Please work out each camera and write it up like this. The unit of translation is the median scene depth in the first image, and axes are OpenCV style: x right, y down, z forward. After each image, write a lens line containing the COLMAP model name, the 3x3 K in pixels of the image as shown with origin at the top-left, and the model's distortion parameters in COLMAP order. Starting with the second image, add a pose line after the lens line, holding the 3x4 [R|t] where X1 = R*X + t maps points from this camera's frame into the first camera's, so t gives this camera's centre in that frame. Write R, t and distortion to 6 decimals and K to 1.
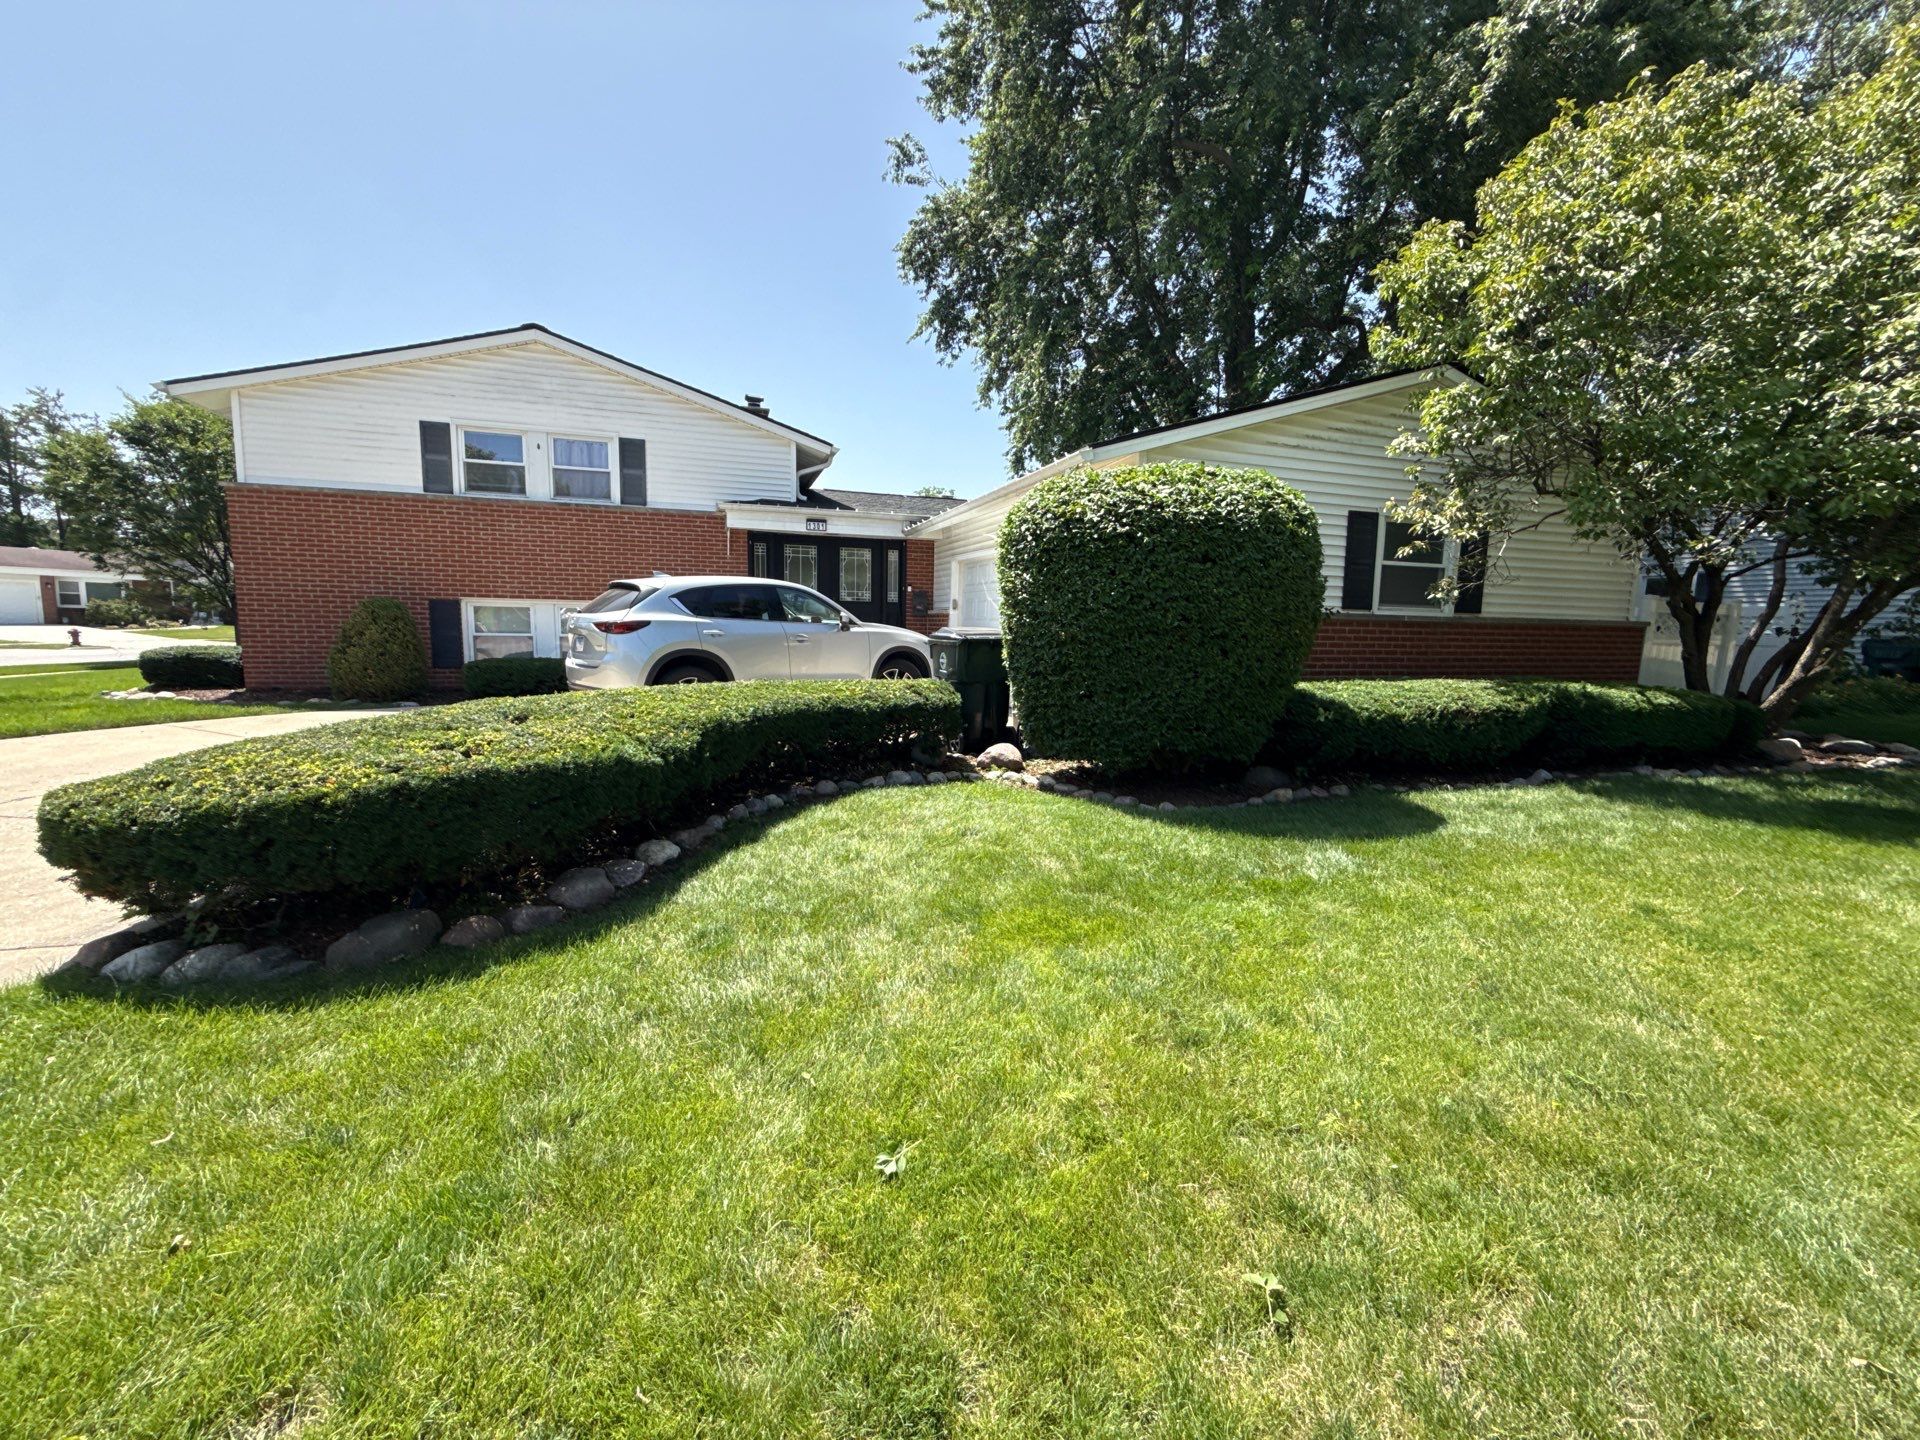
lens RADIAL K [[764.2, 0, 957.1], [0, 764.2, 718.0], [0, 0, 1]] dist [-0.000737, 0.000277]
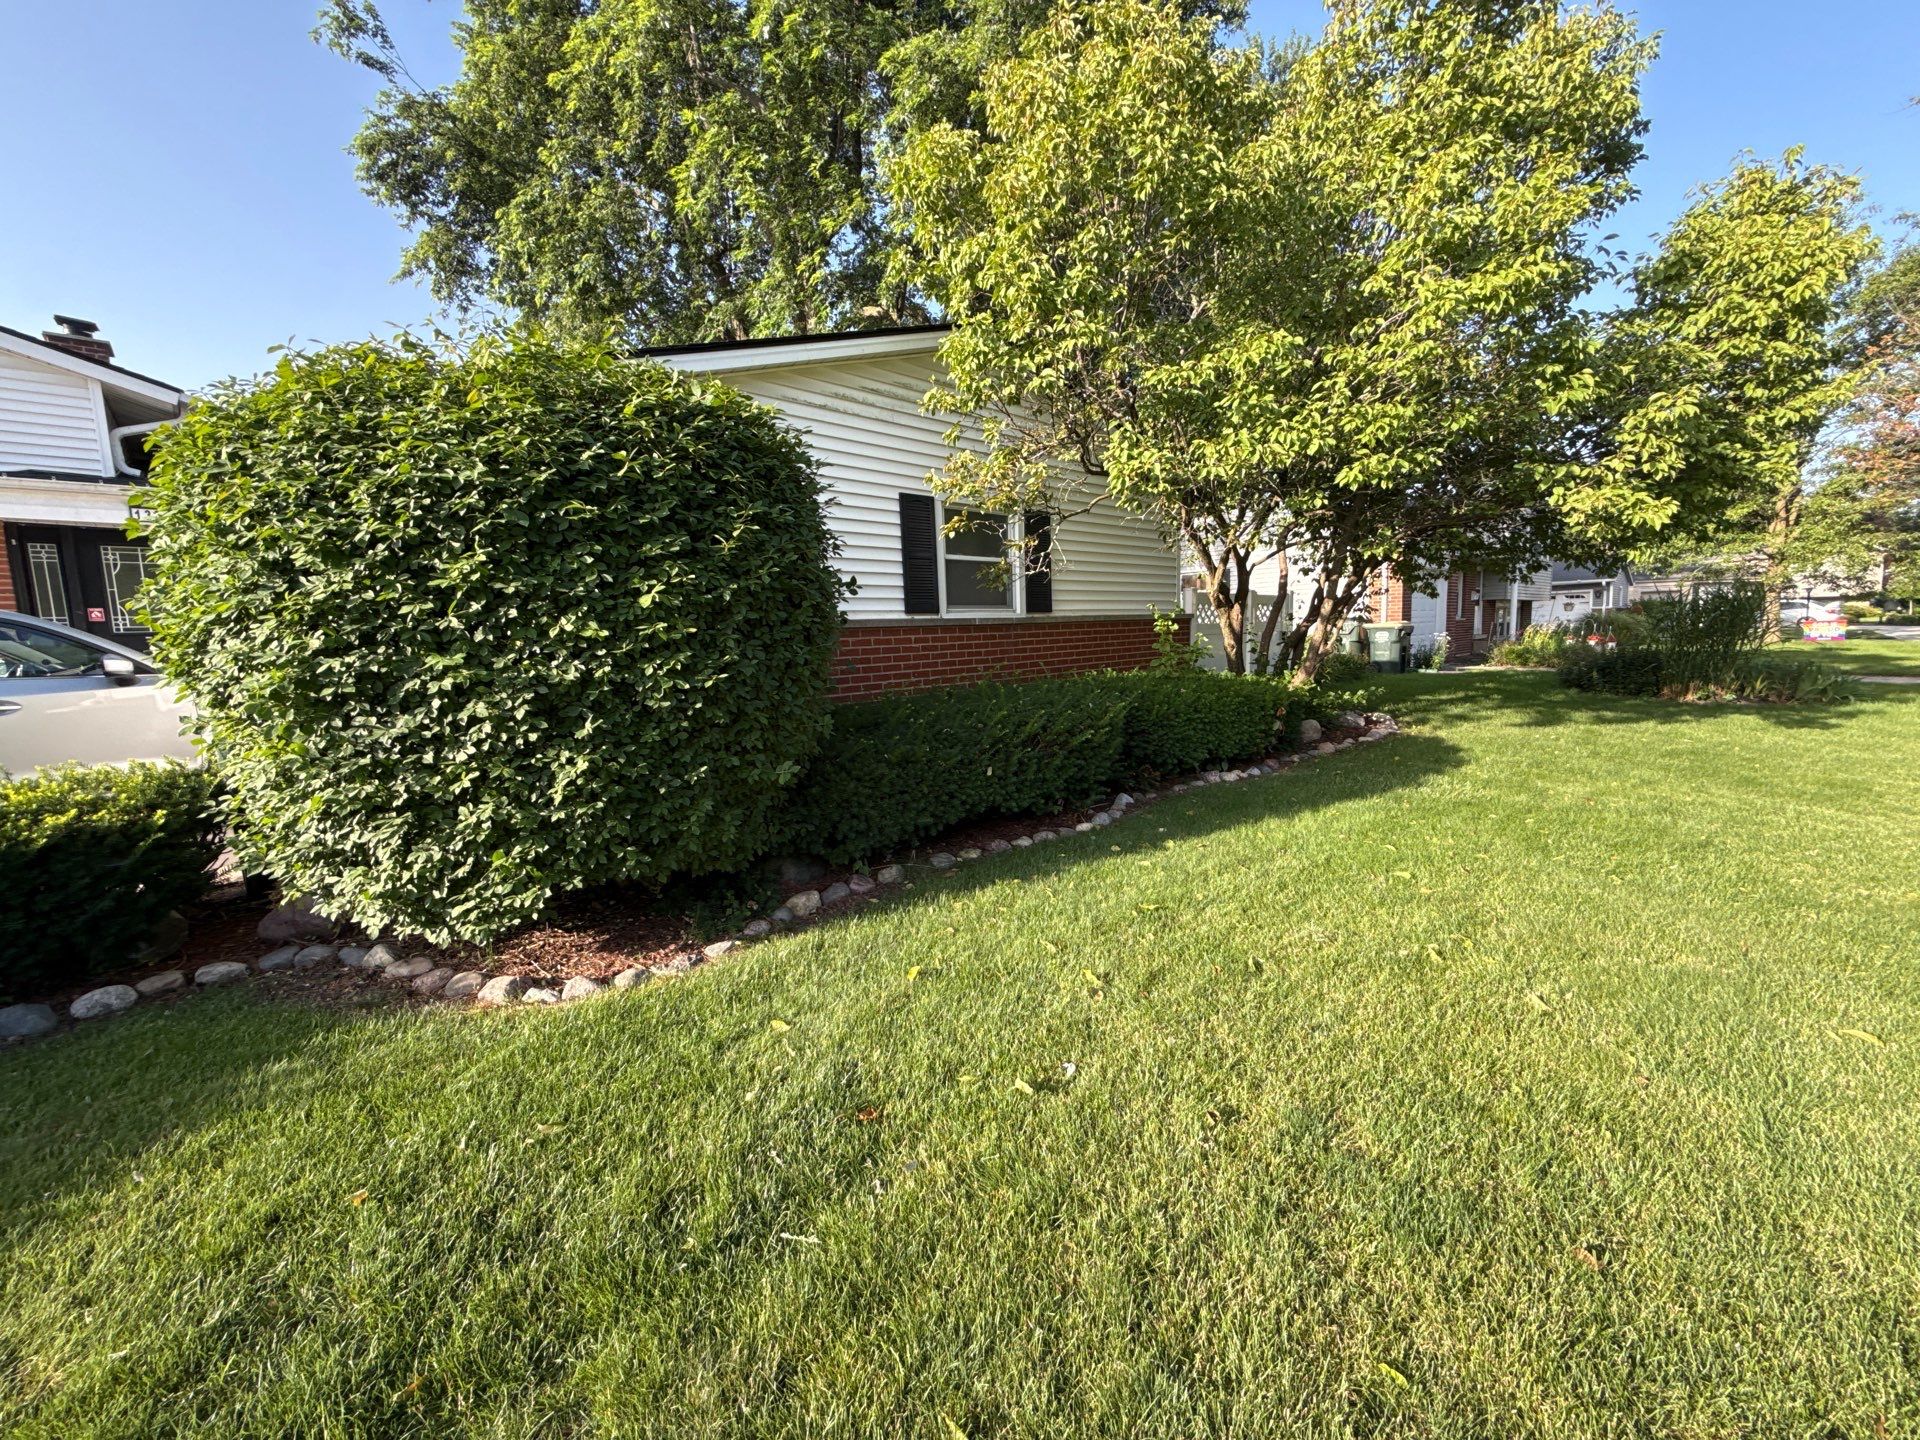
lens RADIAL K [[764.2, 0, 965.5], [0, 764.2, 717.0], [0, 0, 1]] dist [-0.000737, 0.000277]
pose [[0.895839, -0.100248, 0.432924, 0.135494], [0.106160, 0.994293, 0.010564, -0.023873], [-0.431512, 0.036496, 0.901369, 0.165658]]
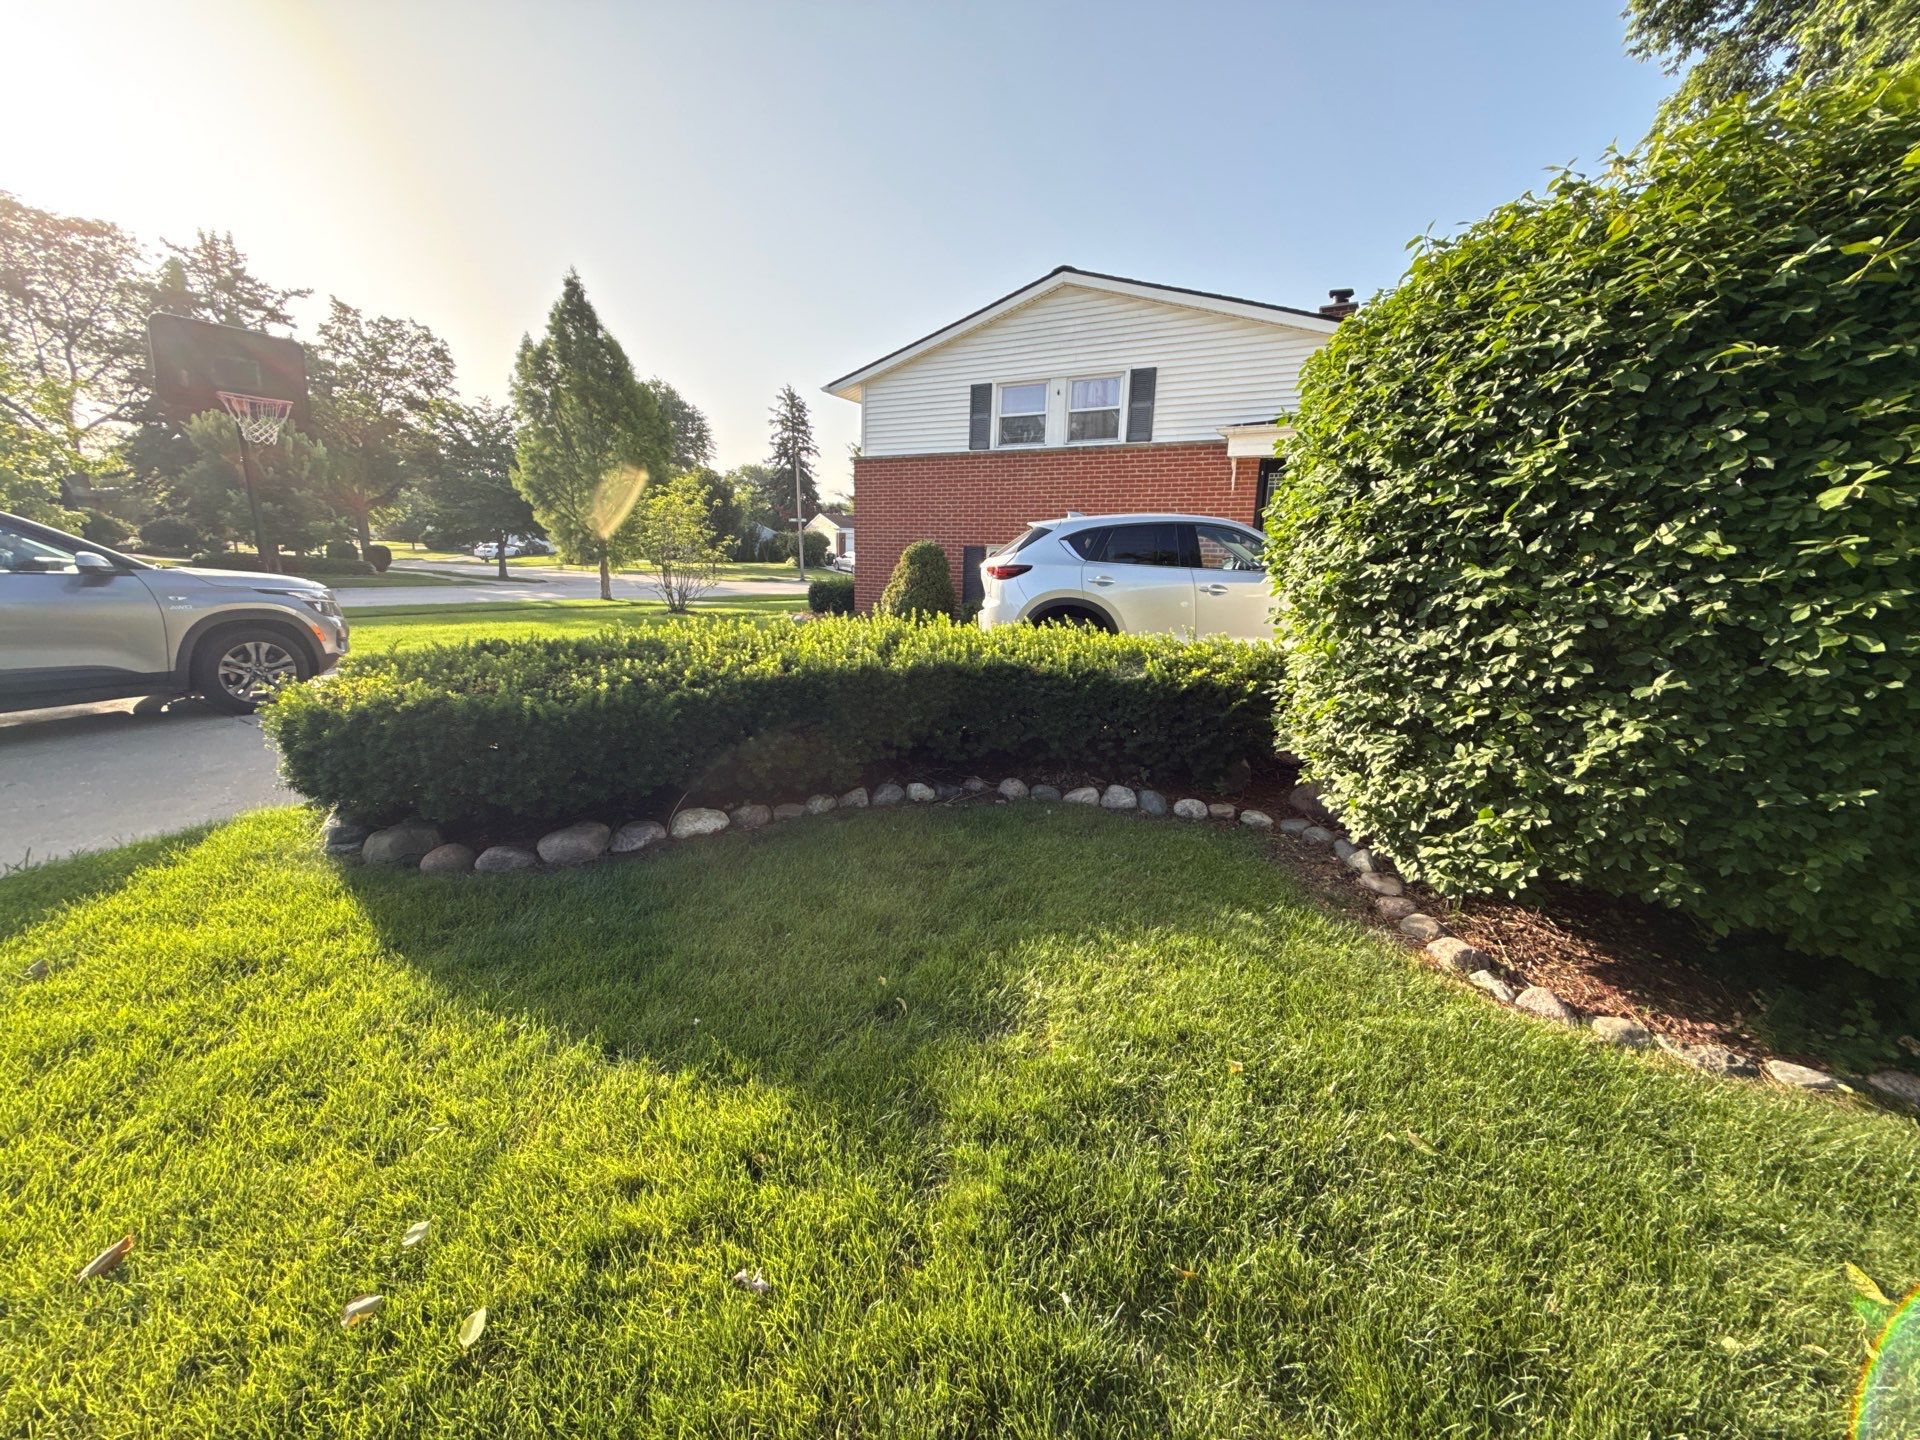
lens RADIAL K [[764.2, 0, 950.6], [0, 764.2, 718.5], [0, 0, 1]] dist [-0.000737, 0.000277]
pose [[0.682065, 0.149632, -0.715819, 0.147501], [-0.100349, 0.988734, 0.111064, -0.026118], [0.724373, -0.003921, 0.689397, 0.199692]]
